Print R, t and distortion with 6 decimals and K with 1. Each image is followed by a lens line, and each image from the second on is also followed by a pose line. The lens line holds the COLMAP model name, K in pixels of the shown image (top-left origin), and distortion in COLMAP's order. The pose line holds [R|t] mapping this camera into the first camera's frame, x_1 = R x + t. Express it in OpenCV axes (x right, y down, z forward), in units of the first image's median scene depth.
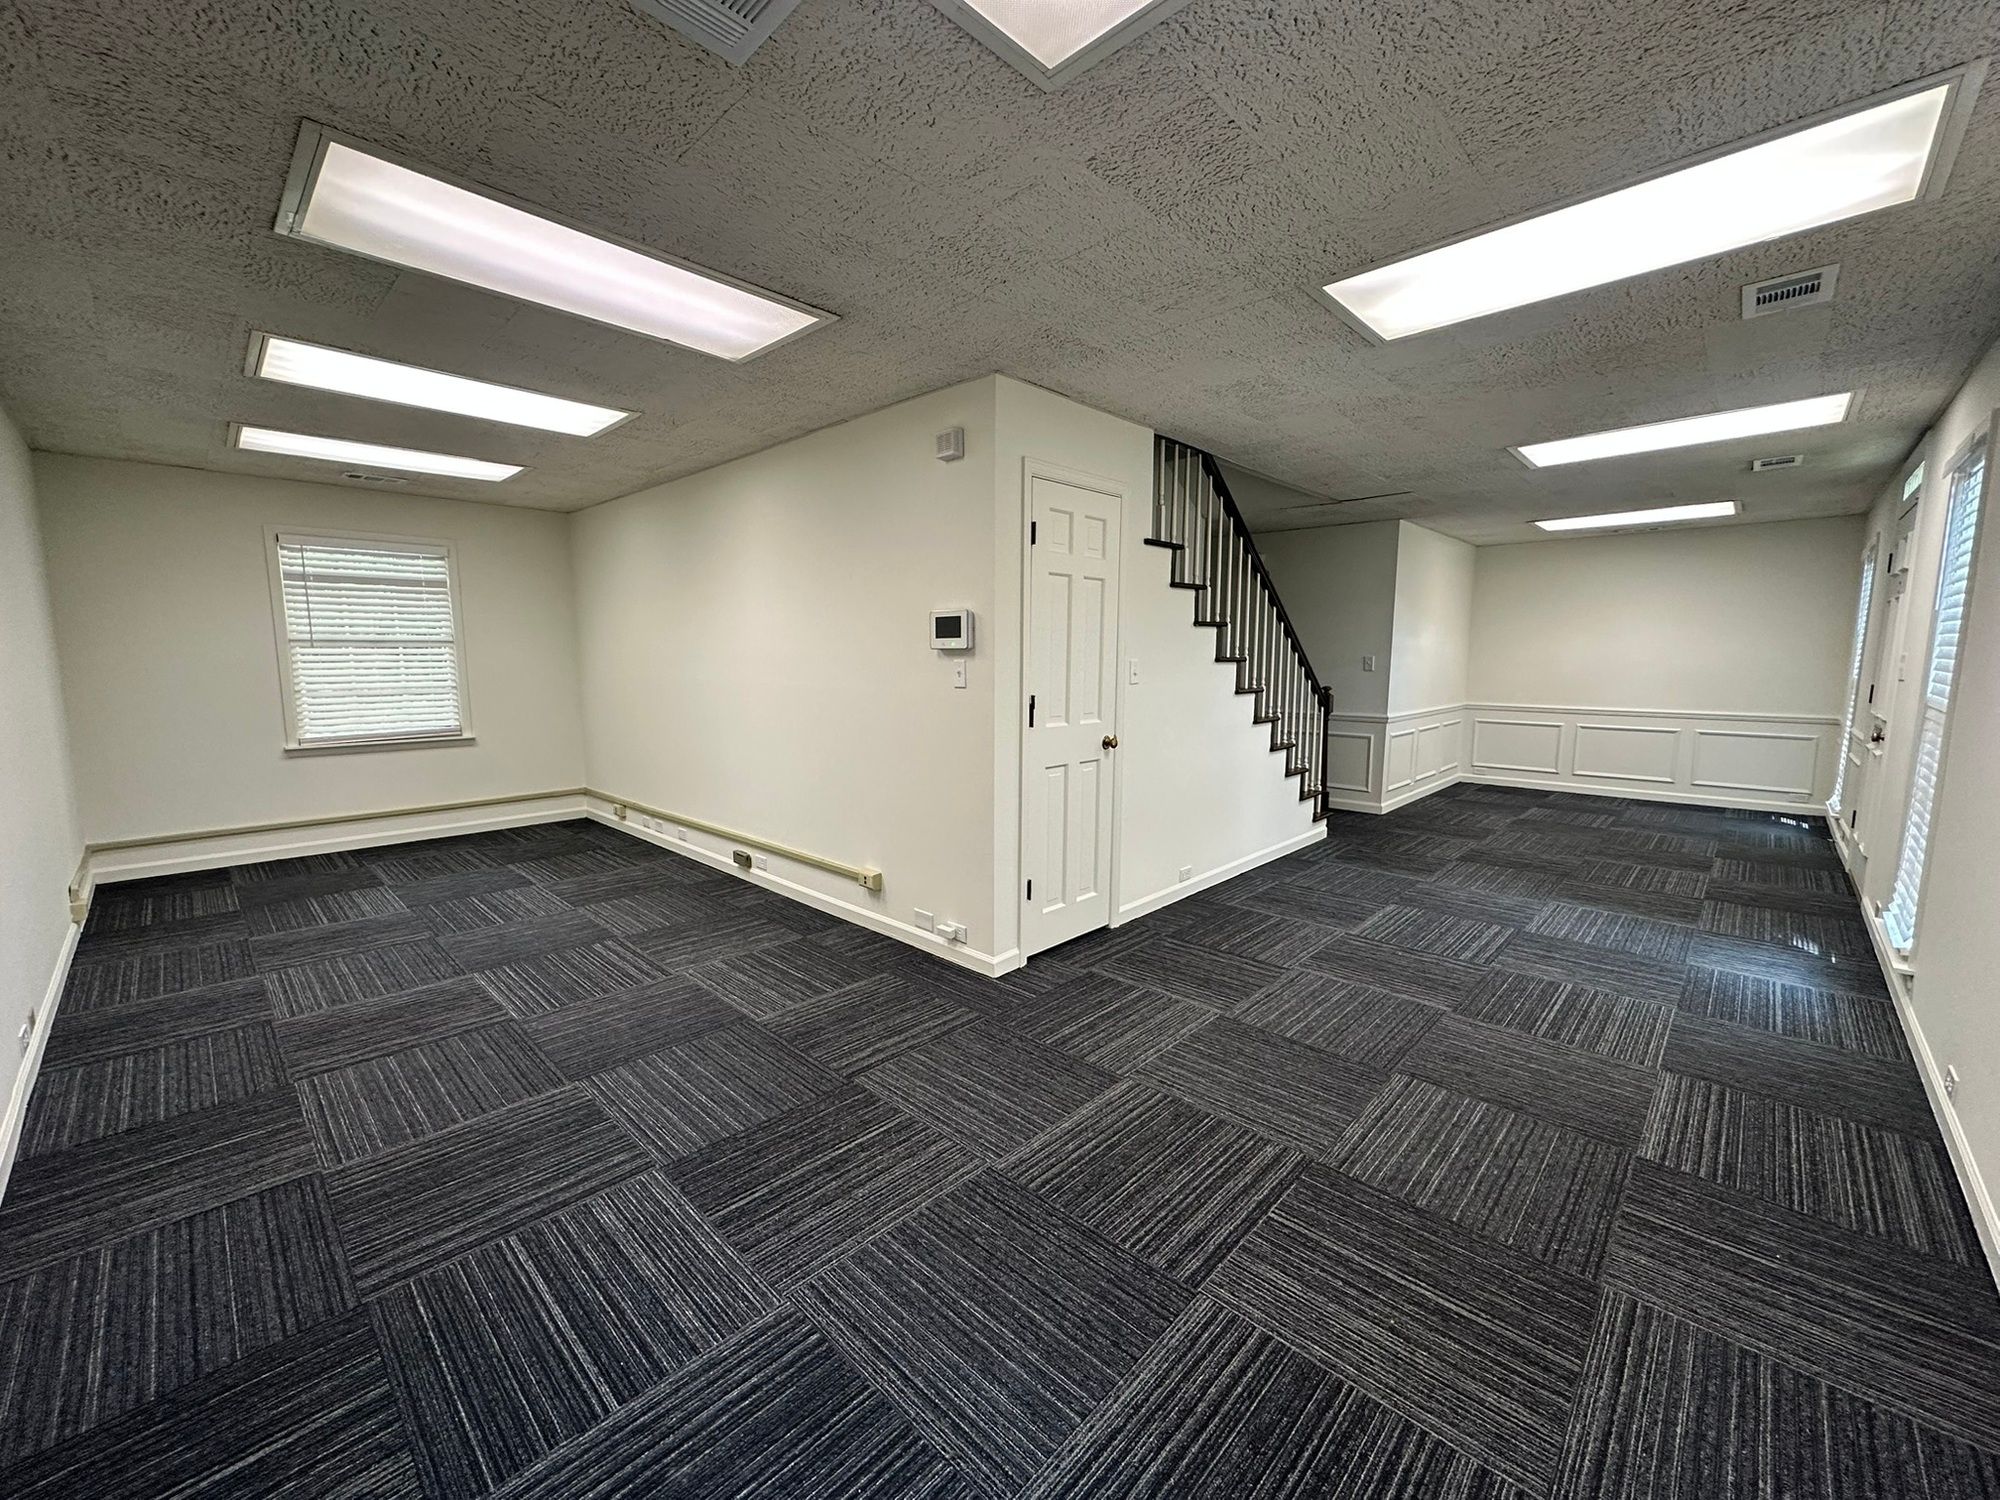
lens RADIAL K [[797.4, 0, 1000.0], [0, 797.4, 750.0], [0, 0, 1]] dist [-0.000710, -0.000154]
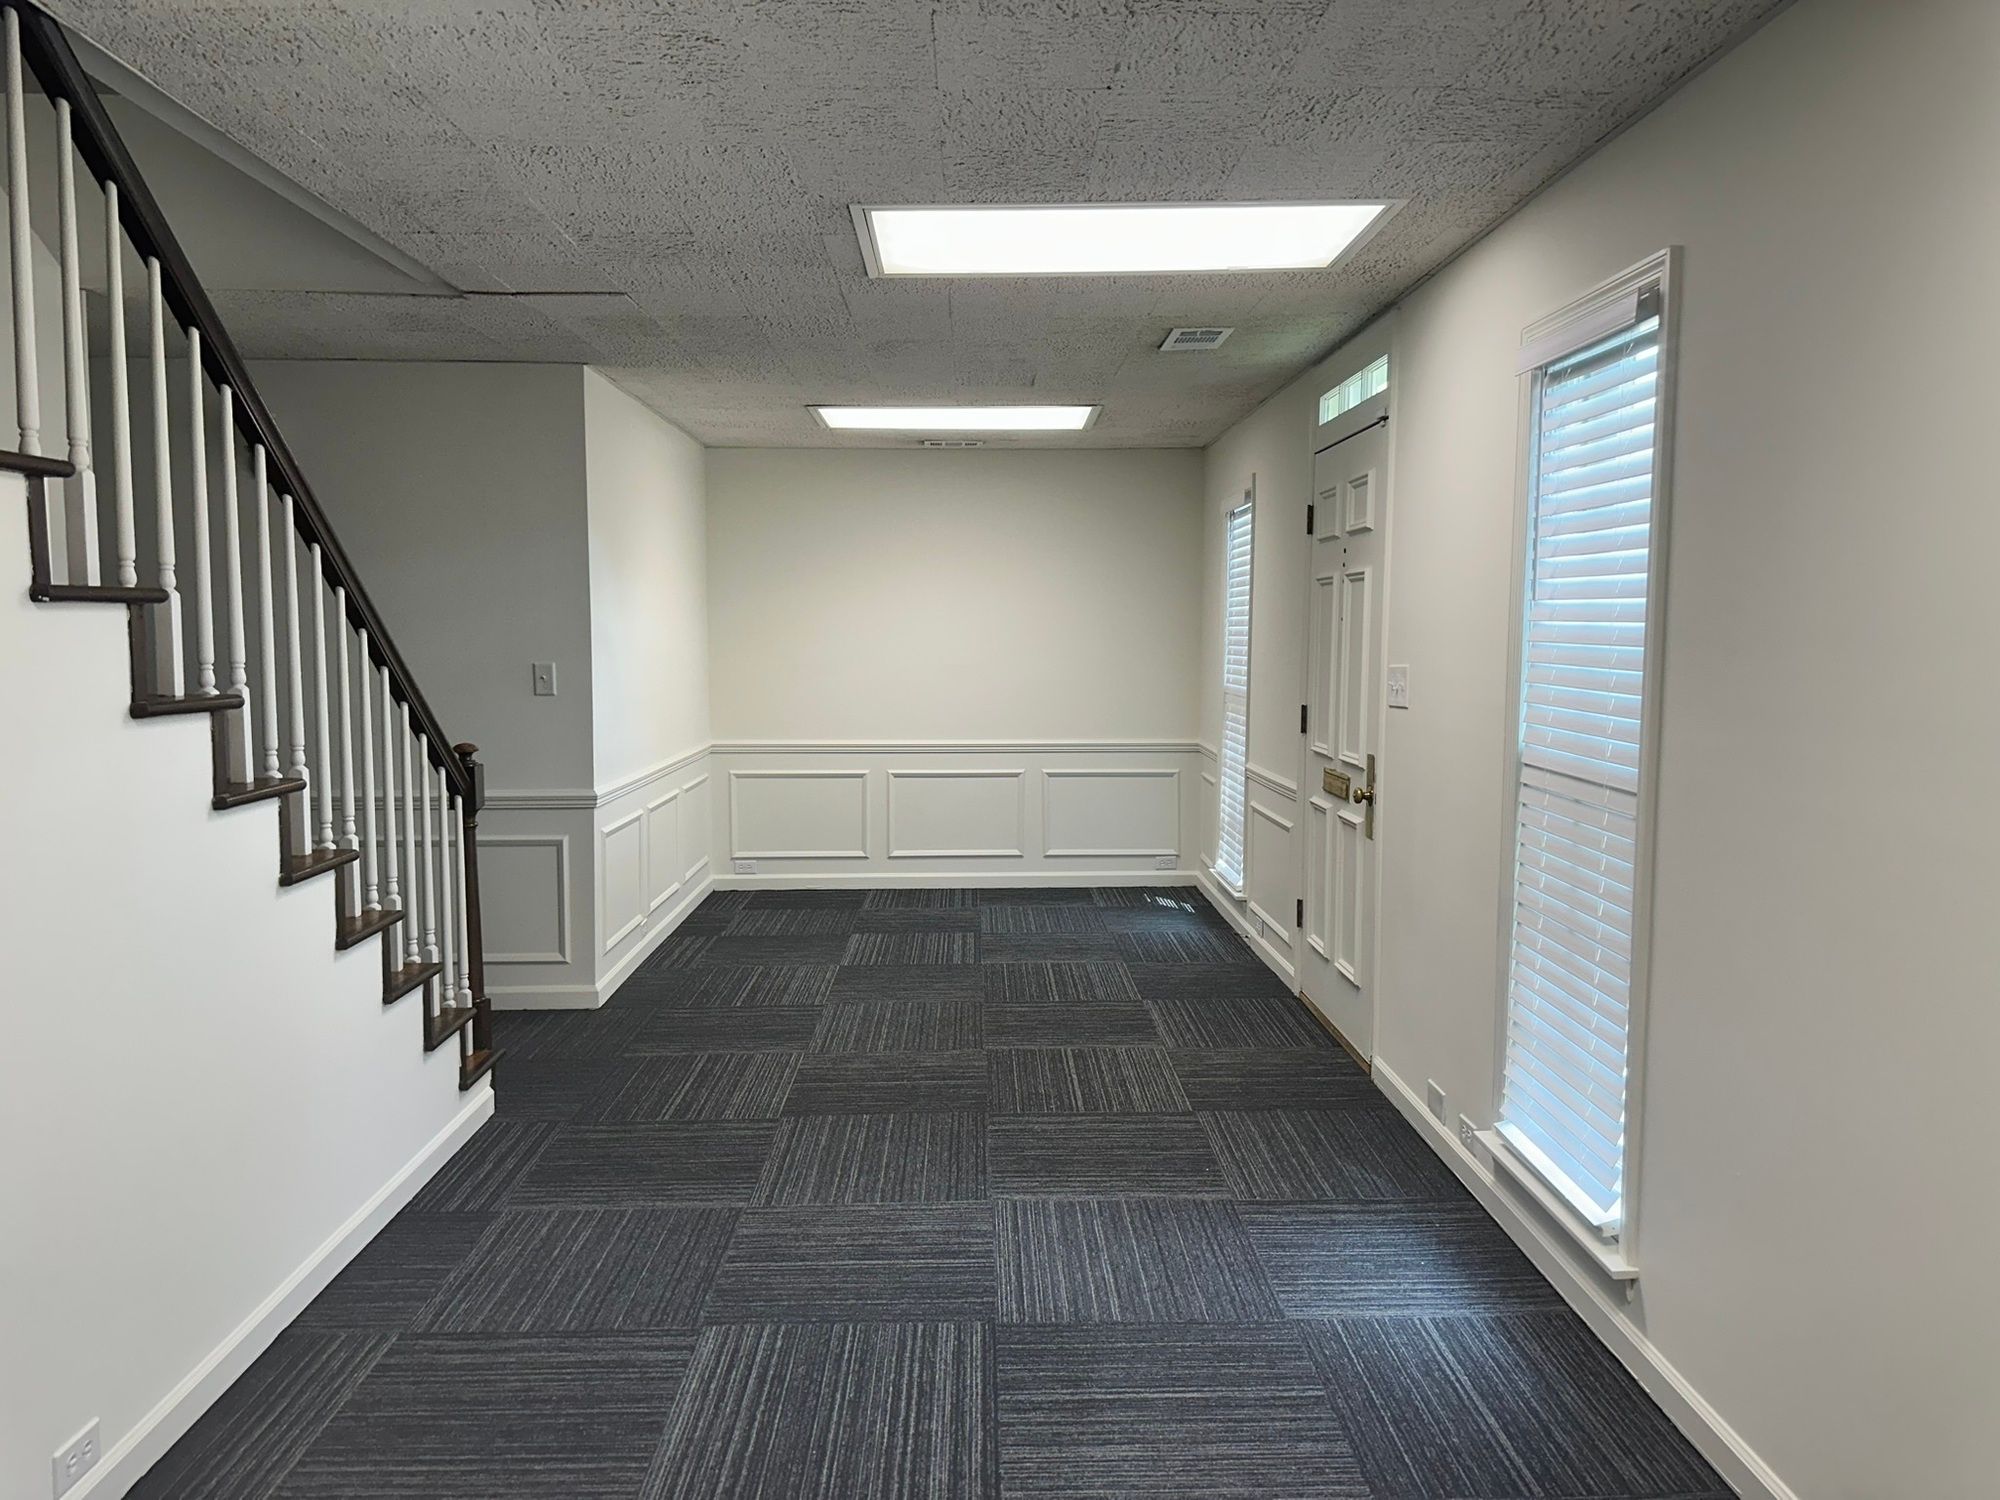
lens RADIAL K [[1364.0, 0, 1000.0], [0, 1364.0, 750.0], [0, 0, 1]] dist [0.155916, -0.276434]
pose [[0.701298, -0.063111, 0.710069, 0.119827], [0.085738, 0.996310, 0.003873, -0.068557], [-0.707693, 0.058164, 0.704121, 0.375231]]
